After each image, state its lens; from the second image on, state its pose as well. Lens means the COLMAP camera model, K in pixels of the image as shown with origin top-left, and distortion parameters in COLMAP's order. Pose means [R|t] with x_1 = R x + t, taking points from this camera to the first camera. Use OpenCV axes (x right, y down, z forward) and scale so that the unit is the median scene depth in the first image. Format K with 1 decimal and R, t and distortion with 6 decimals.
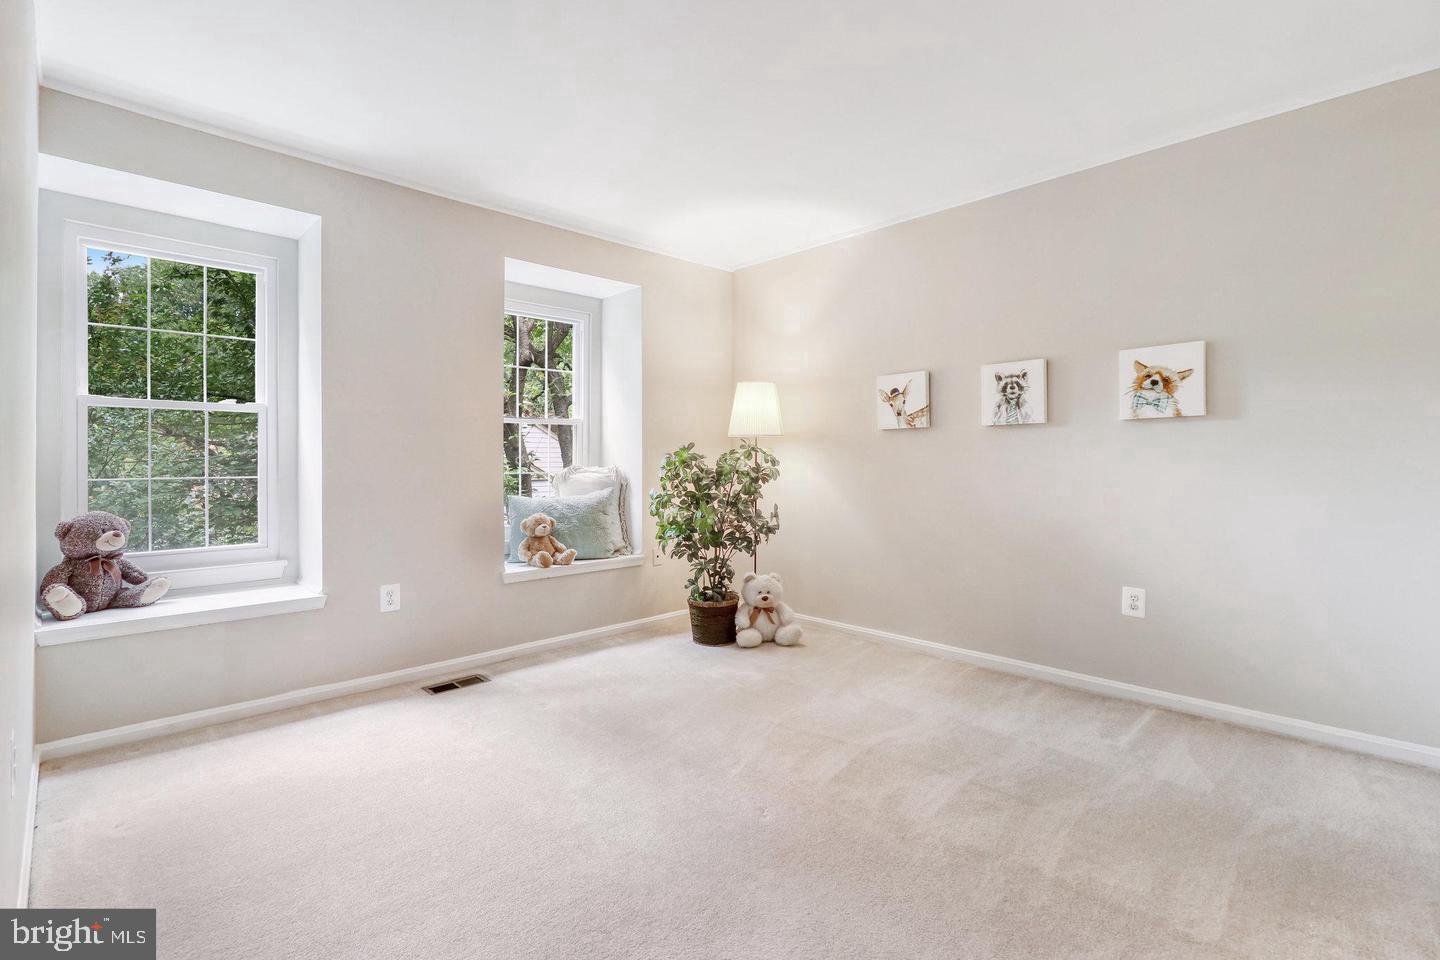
lens RADIAL K [[668.9, 0, 721.5], [0, 668.9, 465.1], [0, 0, 1]] dist [0.001694, 0.000208]
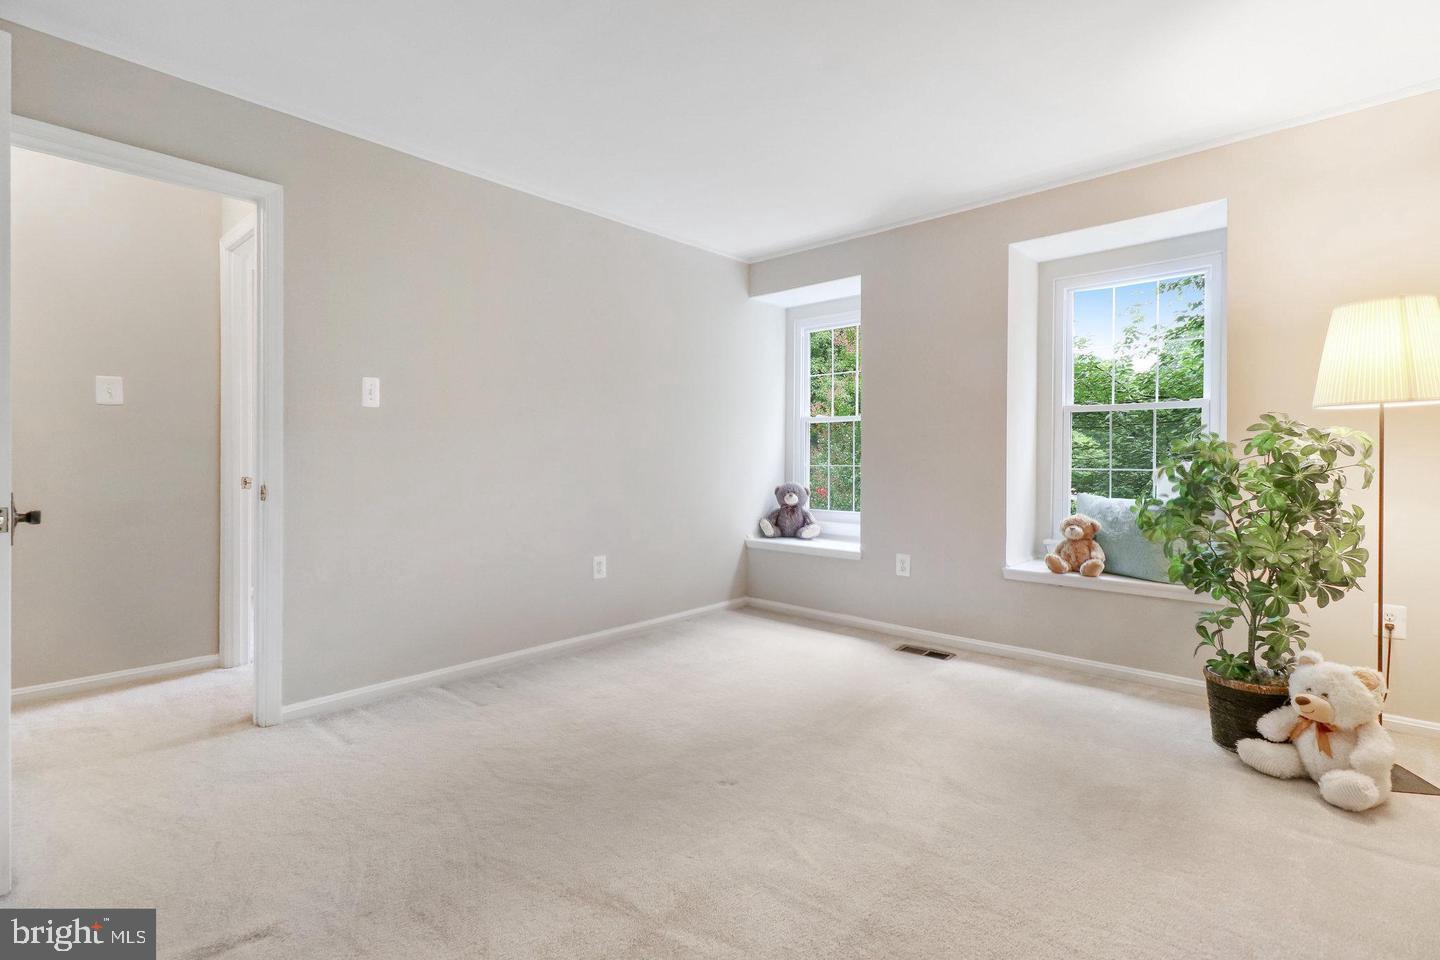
lens RADIAL K [[690.3, 0, 712.4], [0, 690.3, 457.3], [0, 0, 1]] dist [0.002370, 0.000357]
pose [[0.039043, 0.002160, -0.999235, 0.816592], [-0.009320, 0.999955, 0.001797, 0.002255], [0.999194, 0.009243, 0.039061, 0.651794]]
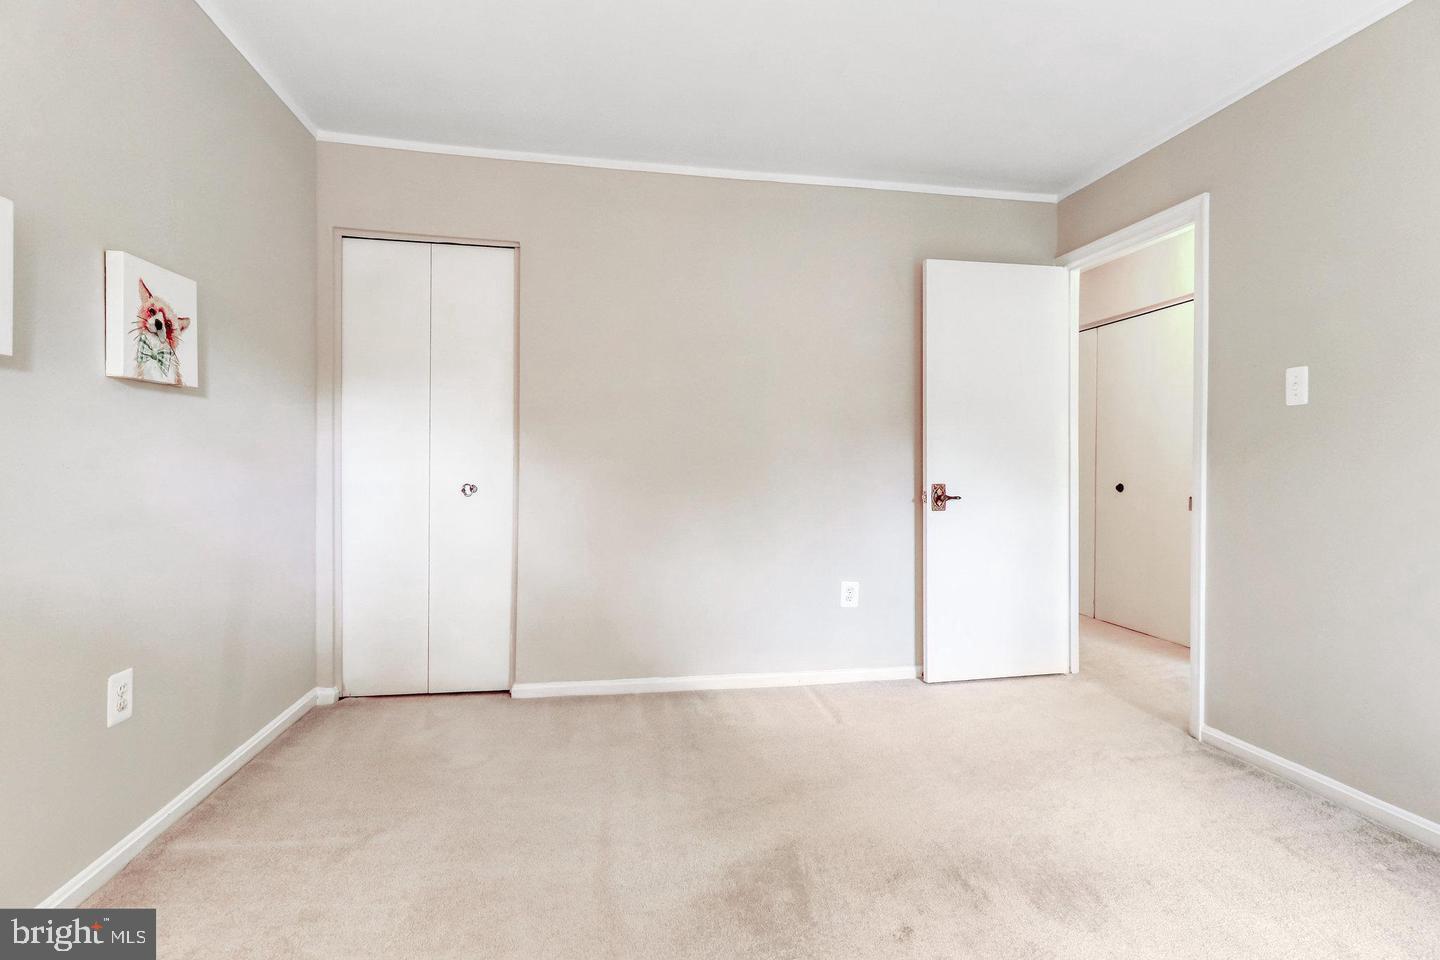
lens RADIAL K [[668.9, 0, 721.5], [0, 668.9, 465.1], [0, 0, 1]] dist [0.001694, 0.000208]
pose [[-0.822104, -0.007479, 0.569288, -0.135715], [-0.003747, 0.999963, 0.007727, 0.000066], [-0.569325, 0.004219, -0.822102, 1.207320]]
